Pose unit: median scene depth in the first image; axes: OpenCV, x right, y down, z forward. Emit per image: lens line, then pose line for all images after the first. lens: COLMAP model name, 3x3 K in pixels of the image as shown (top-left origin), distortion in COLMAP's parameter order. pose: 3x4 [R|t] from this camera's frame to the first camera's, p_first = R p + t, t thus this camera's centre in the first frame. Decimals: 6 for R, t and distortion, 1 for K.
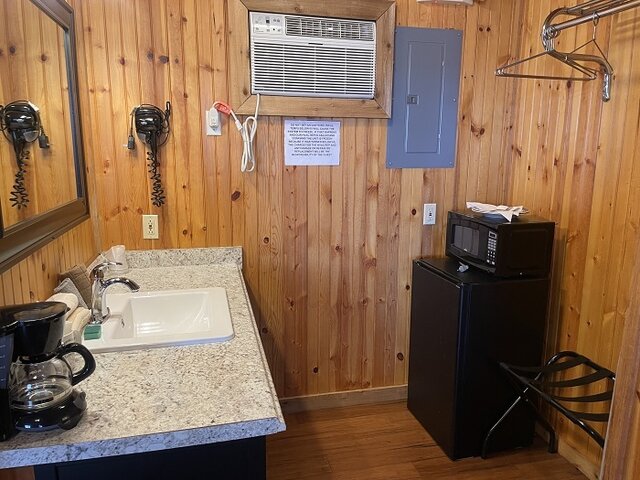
lens RADIAL K [[494.3, 0, 321.6], [0, 494.3, 240.8], [0, 0, 1]] dist [0.049220, -0.034204]
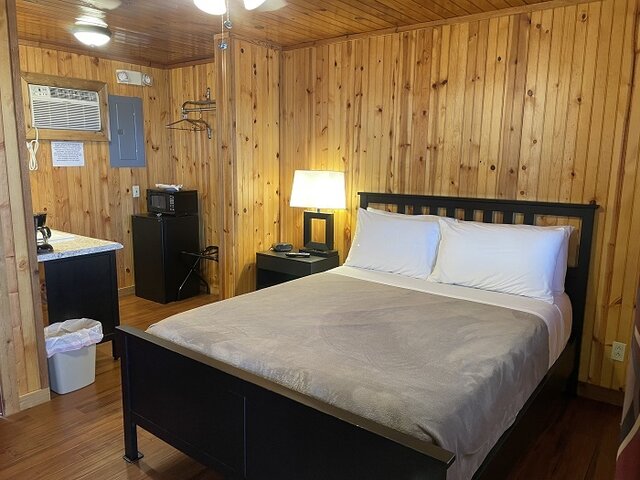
lens RADIAL K [[494.3, 0, 320.7], [0, 494.3, 239.4], [0, 0, 1]] dist [0.049220, -0.034204]
pose [[0.778932, -0.105288, 0.618207, -0.463605], [0.113136, 0.993223, 0.026608, 0.170211], [-0.616819, 0.049216, 0.785565, -1.002457]]
